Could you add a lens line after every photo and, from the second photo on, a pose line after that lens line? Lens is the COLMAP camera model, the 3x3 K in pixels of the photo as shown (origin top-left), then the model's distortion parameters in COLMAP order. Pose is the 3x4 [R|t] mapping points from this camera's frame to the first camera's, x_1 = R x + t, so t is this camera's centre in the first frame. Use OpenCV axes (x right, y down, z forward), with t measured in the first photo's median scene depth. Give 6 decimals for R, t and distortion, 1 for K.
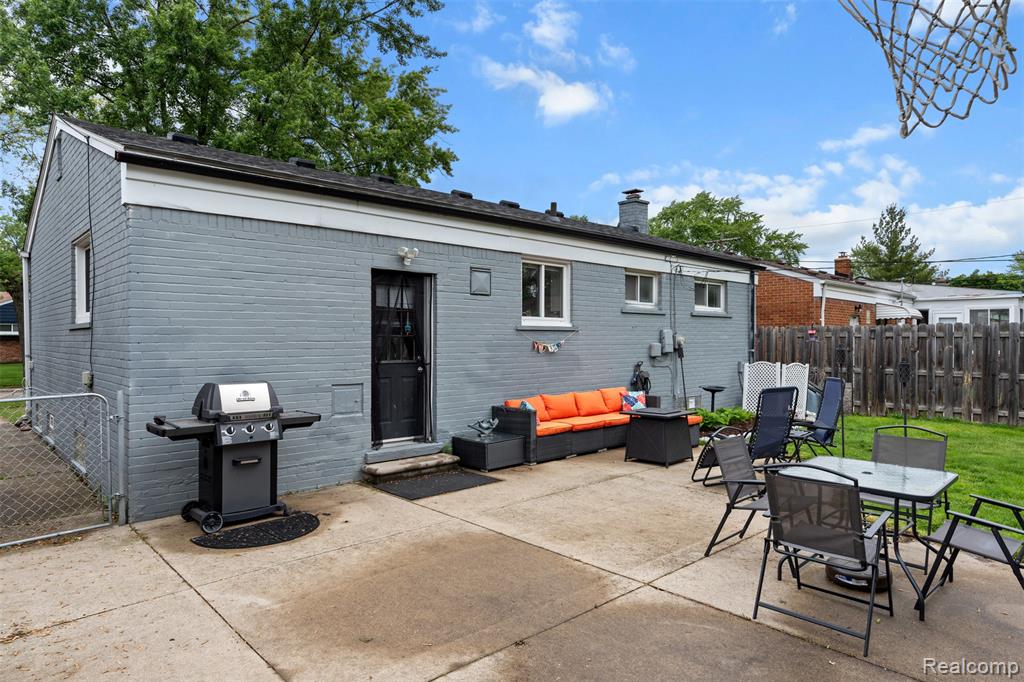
lens RADIAL K [[629.7, 0, 519.0], [0, 629.7, 337.1], [0, 0, 1]] dist [-0.015254, 0.003443]
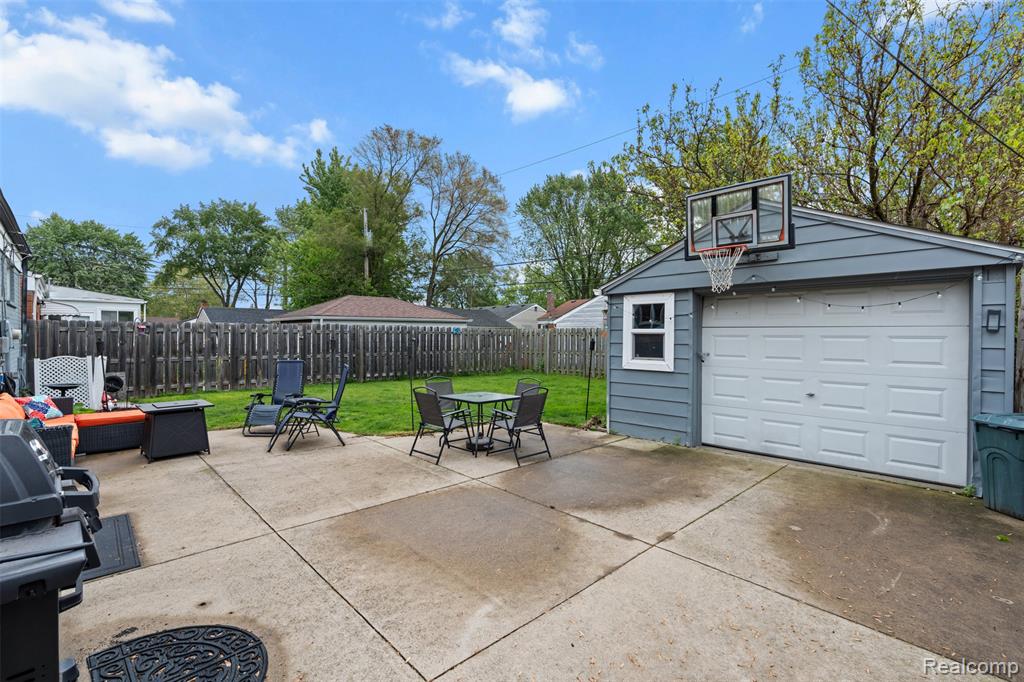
lens RADIAL K [[468.5, 0, 516.7], [0, 468.5, 339.5], [0, 0, 1]] dist [-0.009267, 0.001816]
pose [[-0.026088, -0.007930, 0.999628, -0.749838], [-0.006427, 0.999949, 0.007765, 0.005055], [-0.999639, -0.006222, -0.026138, 0.655127]]
